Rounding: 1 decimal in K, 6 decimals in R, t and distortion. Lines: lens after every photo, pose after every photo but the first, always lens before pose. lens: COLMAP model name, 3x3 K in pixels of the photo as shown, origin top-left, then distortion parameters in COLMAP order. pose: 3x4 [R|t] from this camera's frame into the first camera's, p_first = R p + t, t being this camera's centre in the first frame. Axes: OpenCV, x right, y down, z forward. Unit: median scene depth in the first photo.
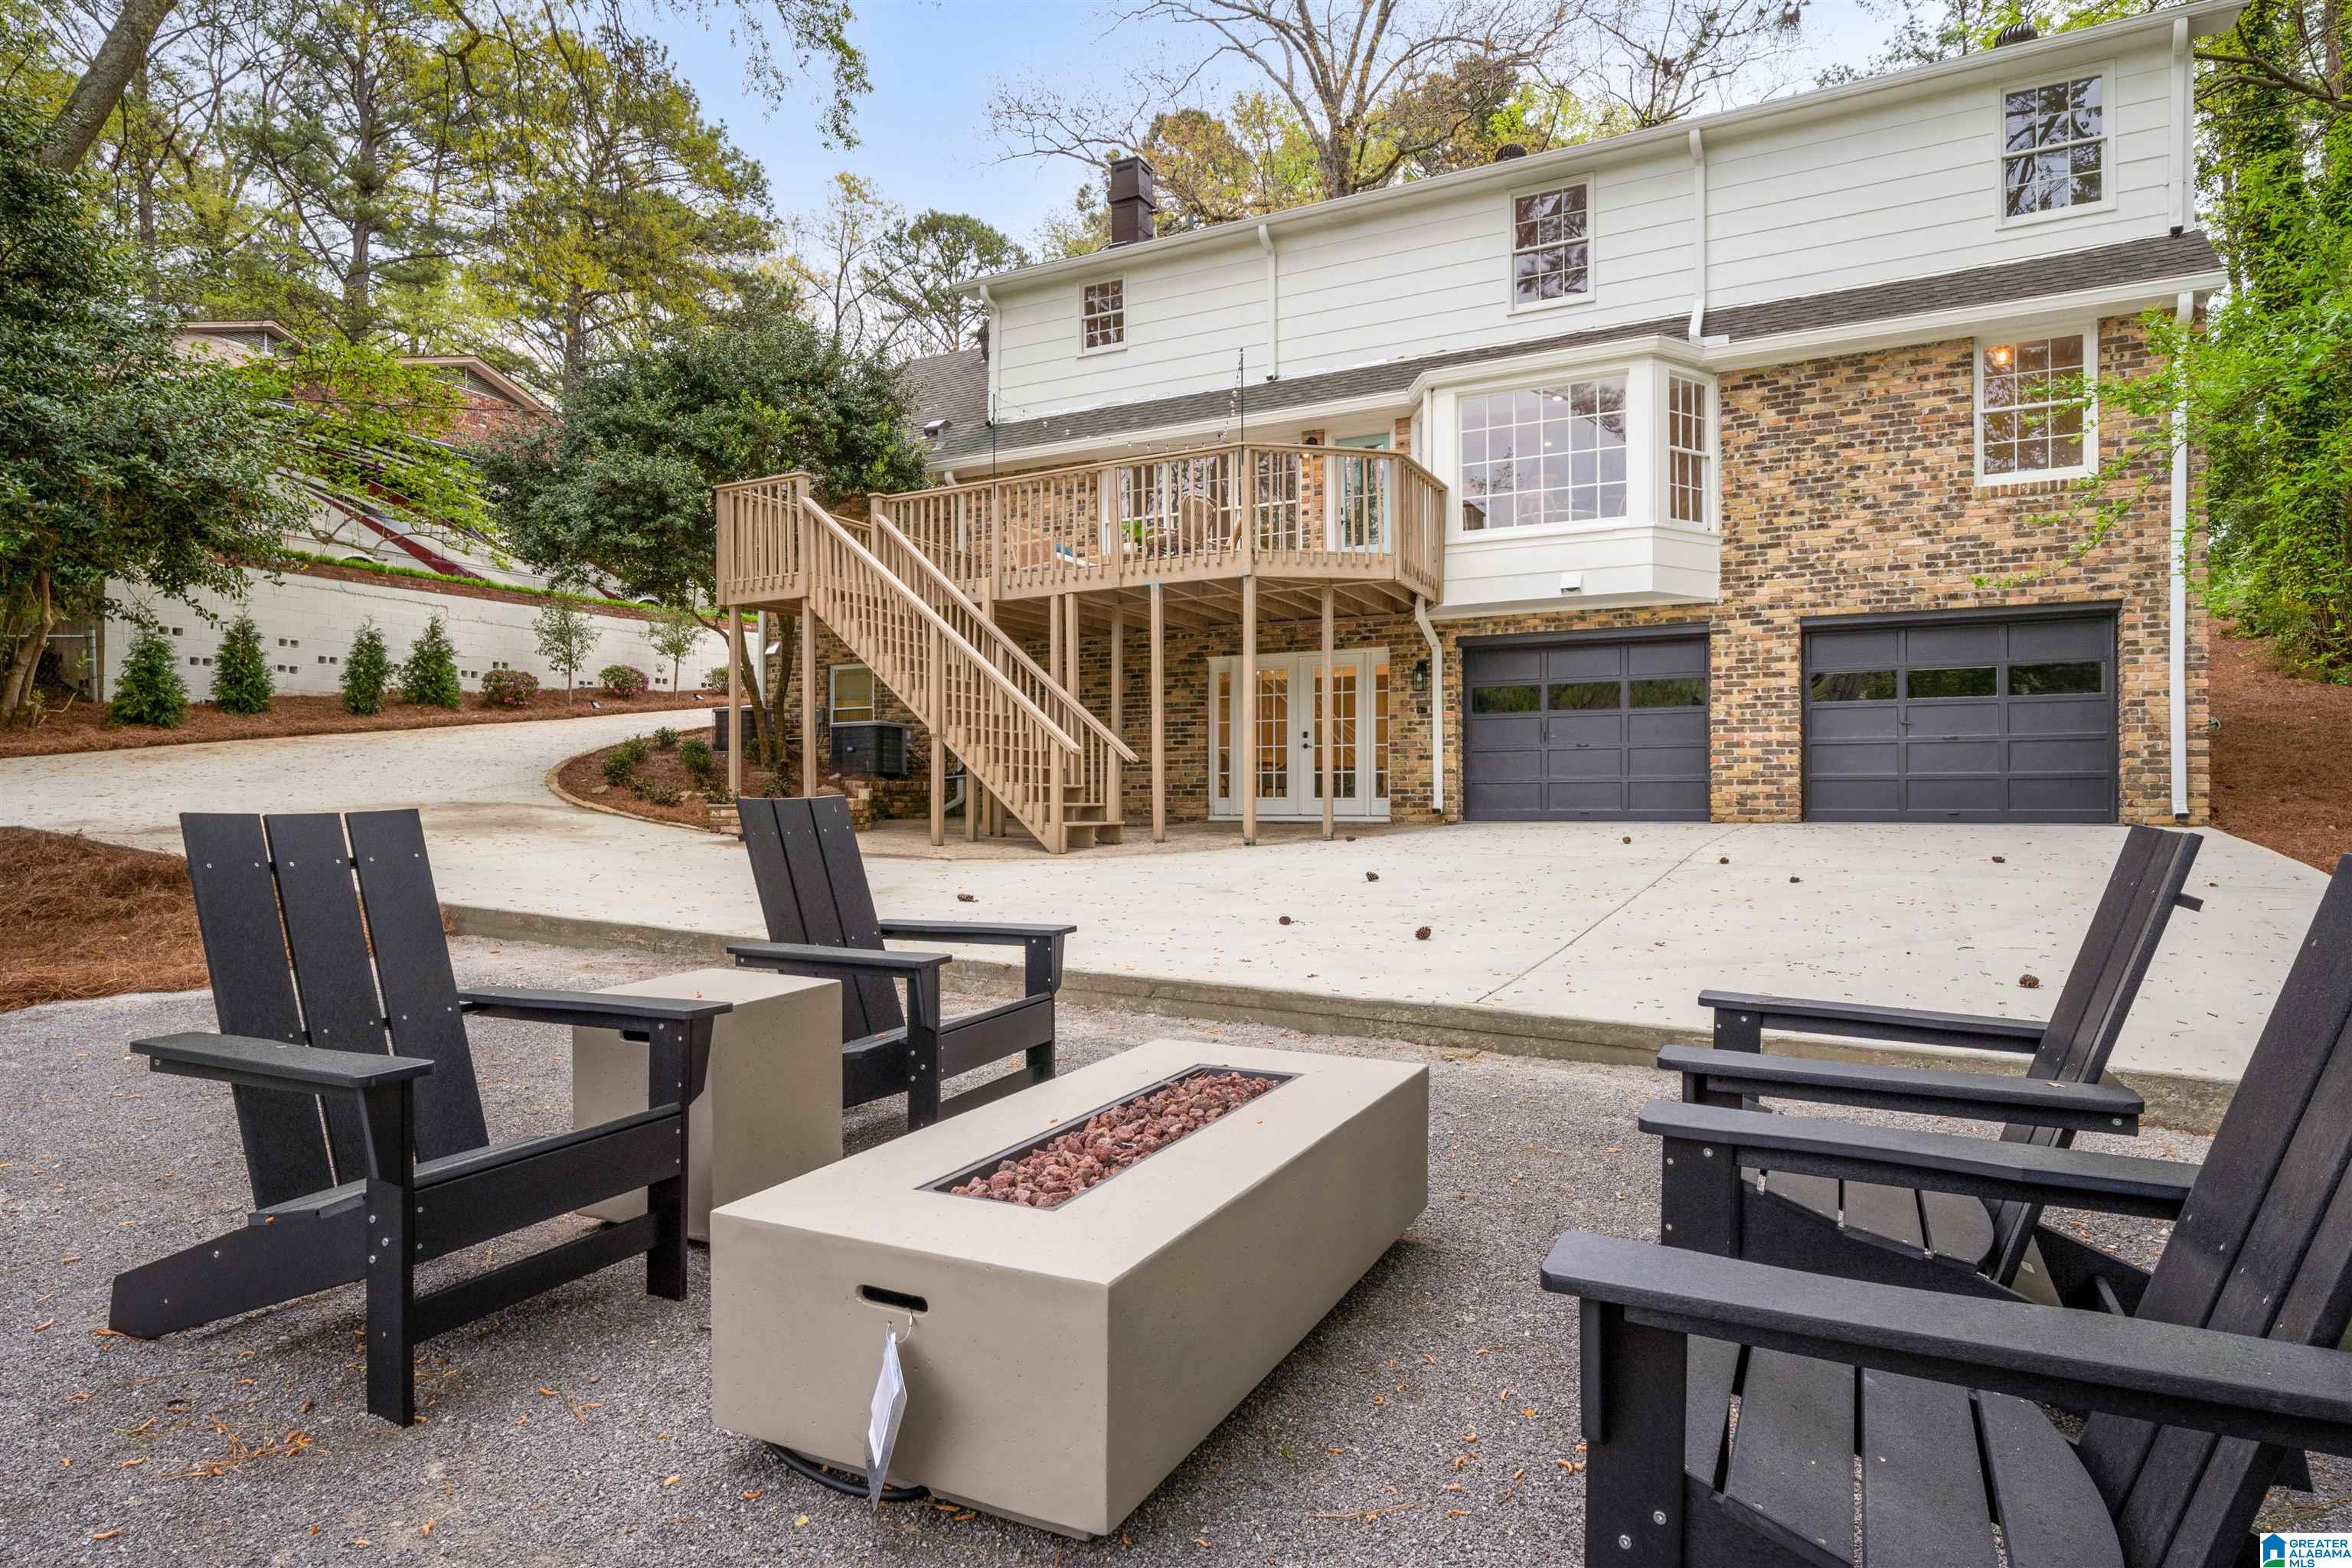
lens RADIAL K [[1313.3, 0, 1173.0], [0, 1313.3, 788.3], [0, 0, 1]] dist [-0.002077, -0.000259]
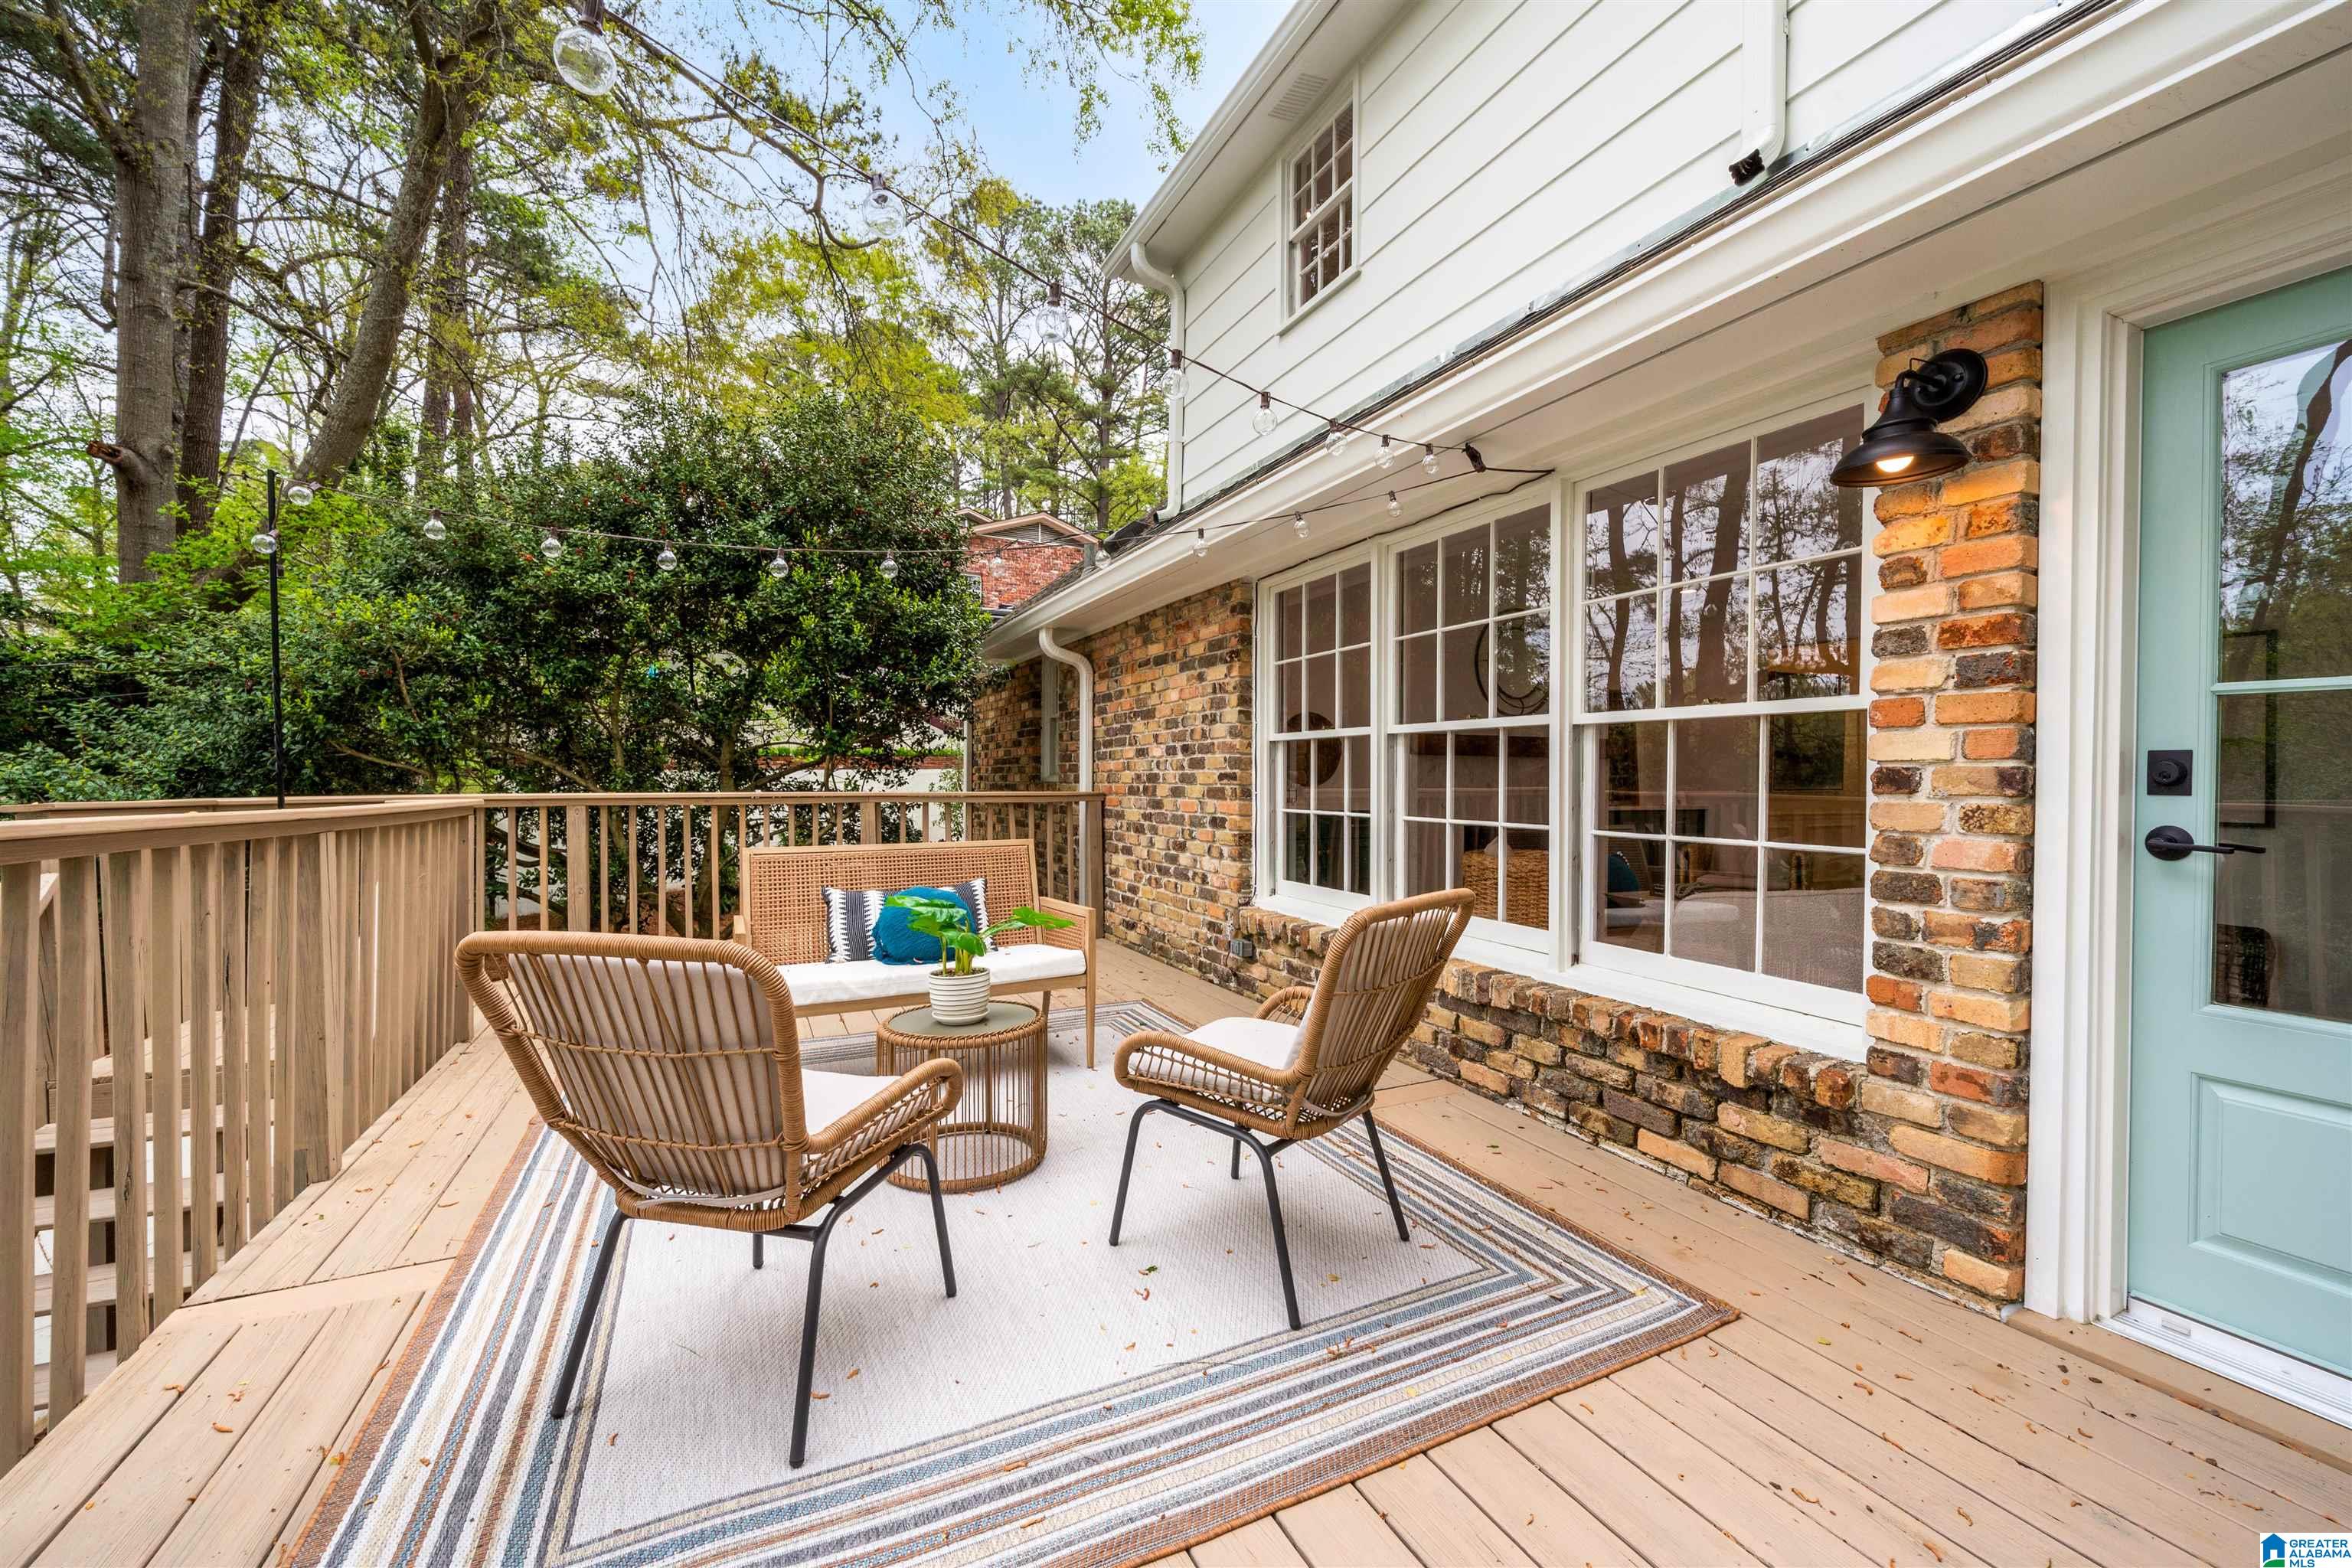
lens RADIAL K [[936.0, 0, 1173.5], [0, 936.0, 775.8], [0, 0, 1]] dist [0.000889, 0.000030]
pose [[0.790525, 0.006163, -0.612399, 0.091392], [-0.002854, 0.999976, 0.006380, -0.191860], [0.612423, -0.003296, 0.790523, 0.760357]]
